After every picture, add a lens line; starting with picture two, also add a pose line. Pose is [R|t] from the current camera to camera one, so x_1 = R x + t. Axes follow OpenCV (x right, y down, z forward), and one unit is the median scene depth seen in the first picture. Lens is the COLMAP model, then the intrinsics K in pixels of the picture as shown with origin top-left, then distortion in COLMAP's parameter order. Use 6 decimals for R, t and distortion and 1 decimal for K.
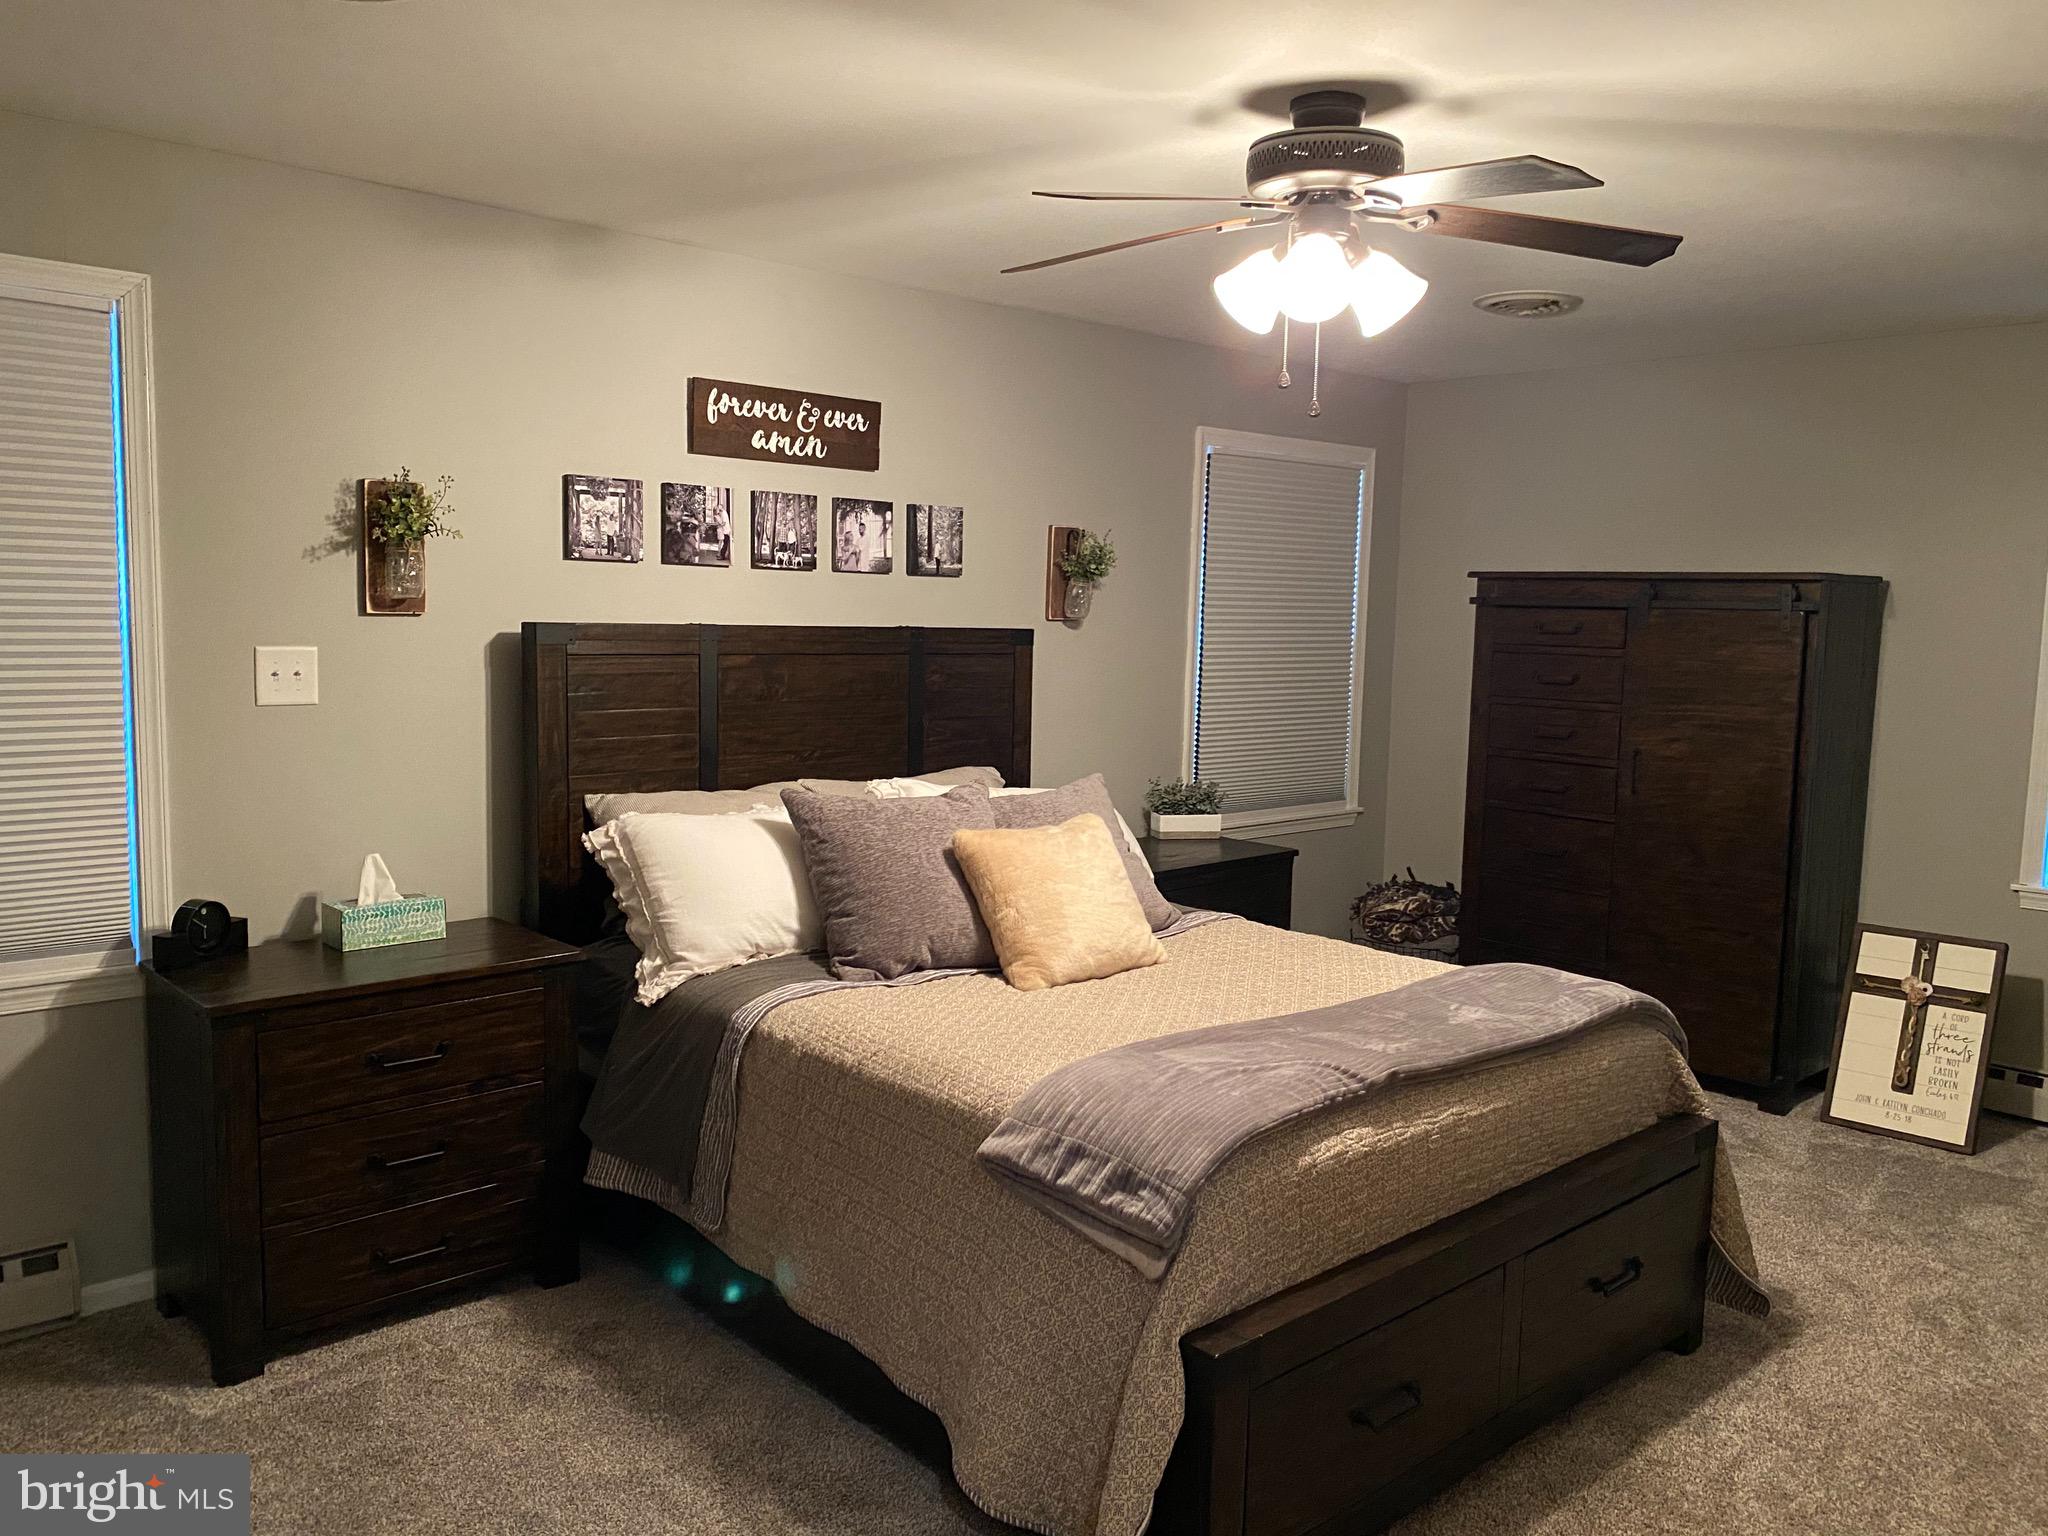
lens RADIAL K [[1584.7, 0, 1008.7], [0, 1584.7, 771.5], [0, 0, 1]] dist [0.071767, -0.094099]
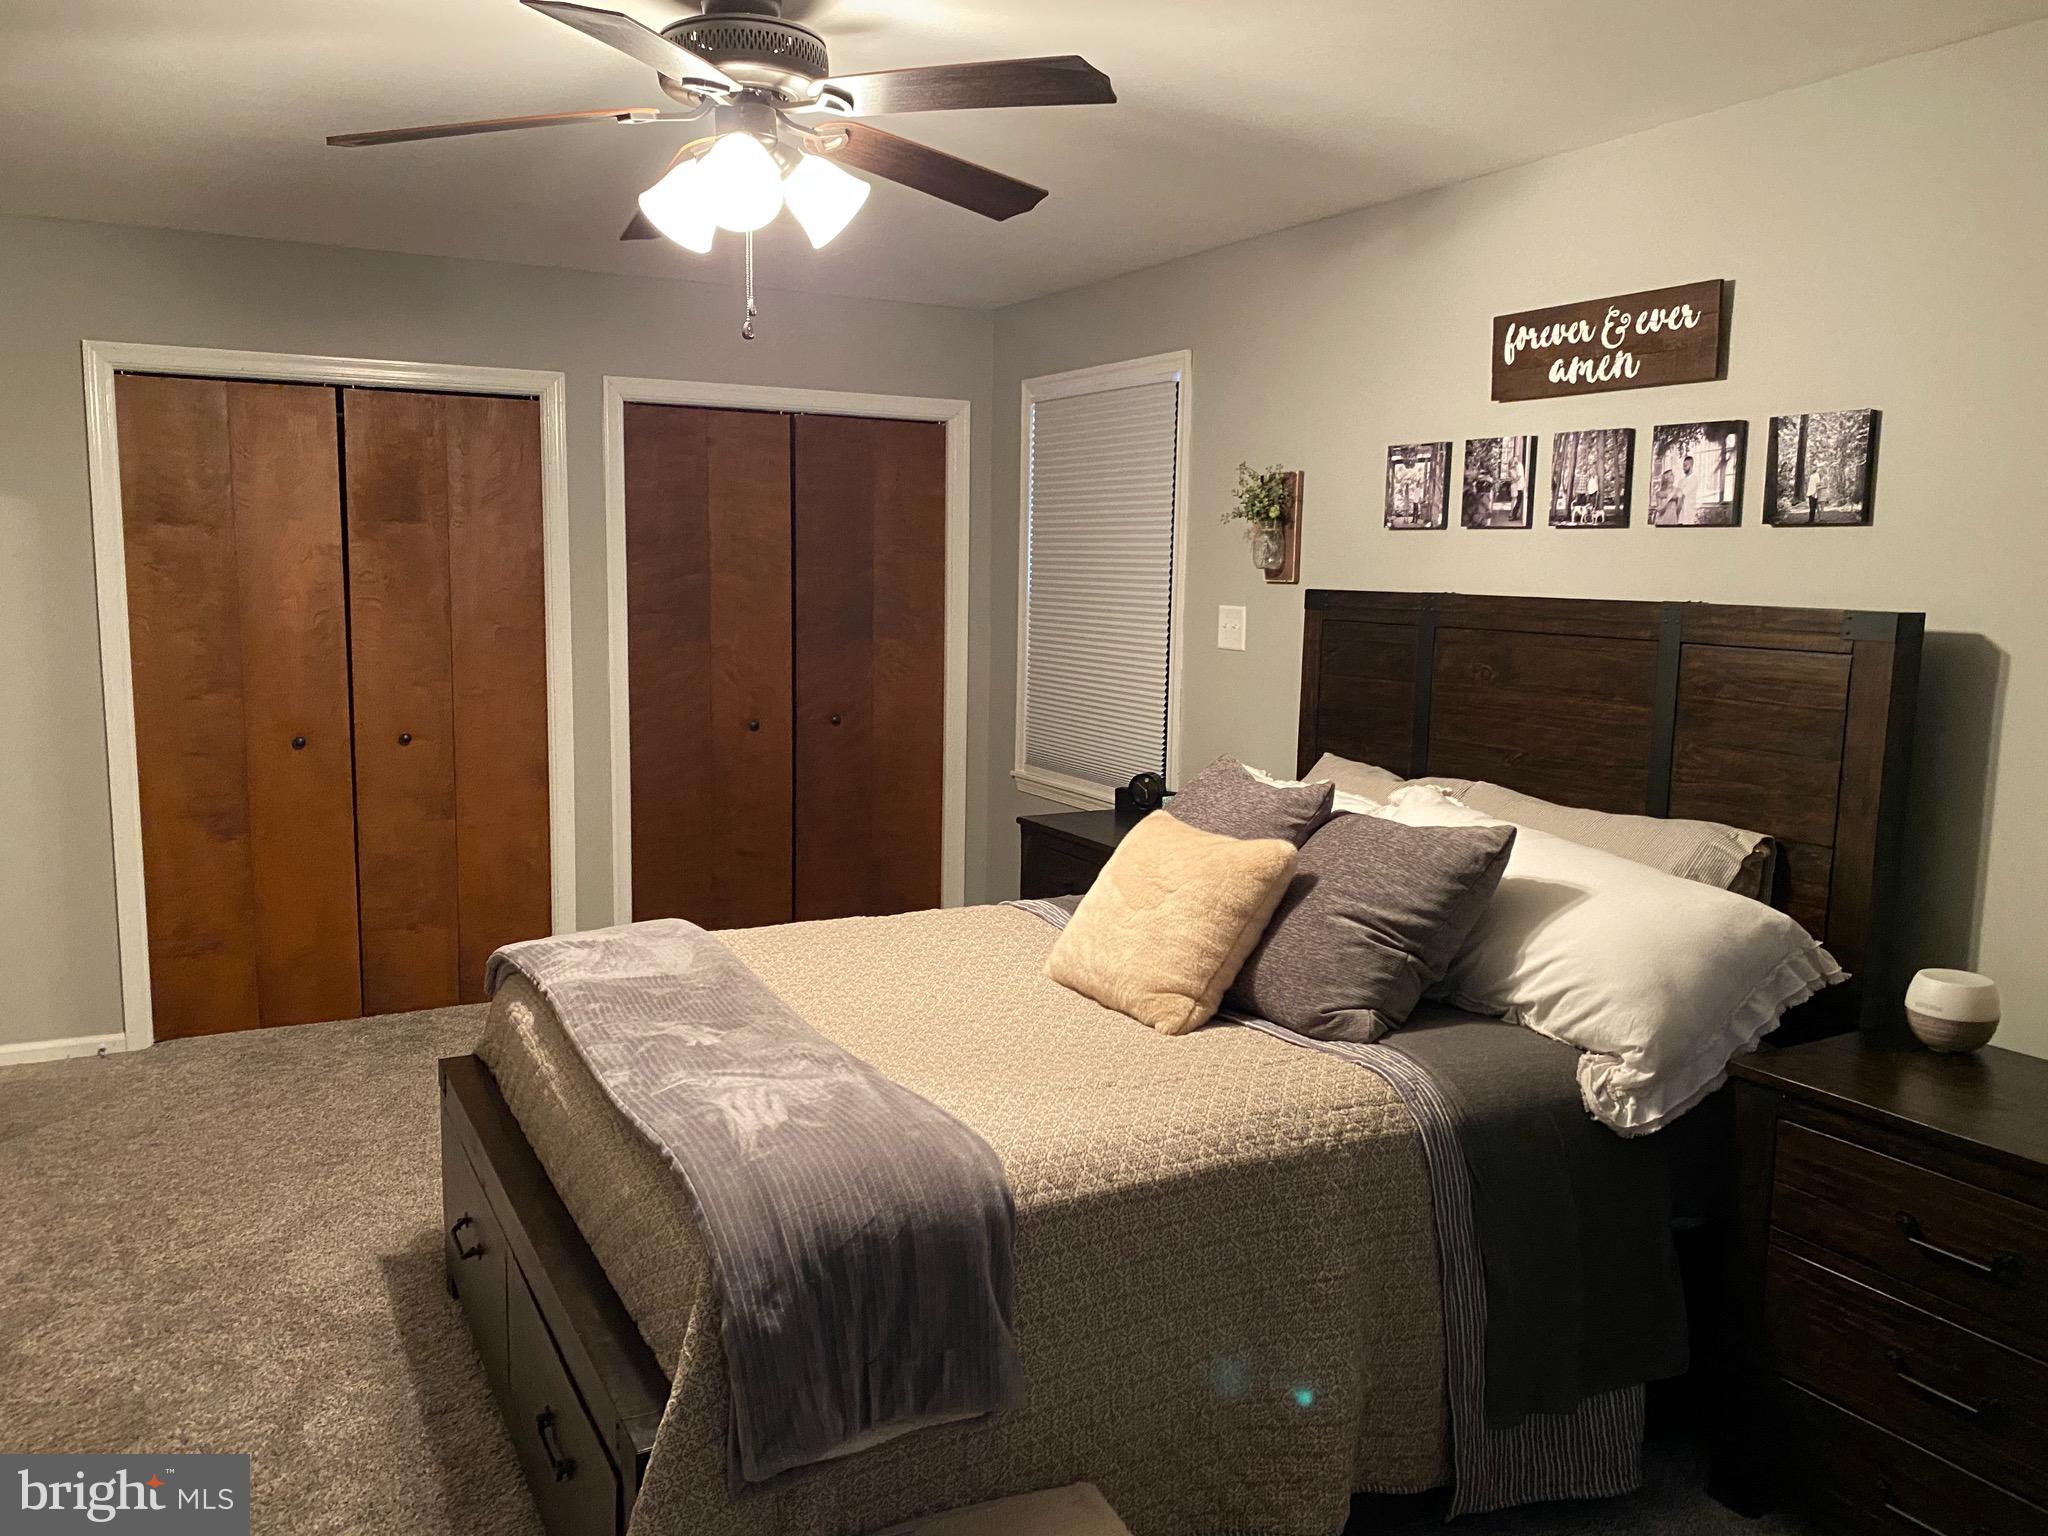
lens RADIAL K [[1584.7, 0, 1007.2], [0, 1584.7, 771.3], [0, 0, 1]] dist [0.071767, -0.094099]
pose [[-0.237751, 0.106443, -0.965476, 0.725101], [-0.118183, 0.983423, 0.137524, -0.083863], [0.964109, 0.146799, -0.221230, 0.926988]]
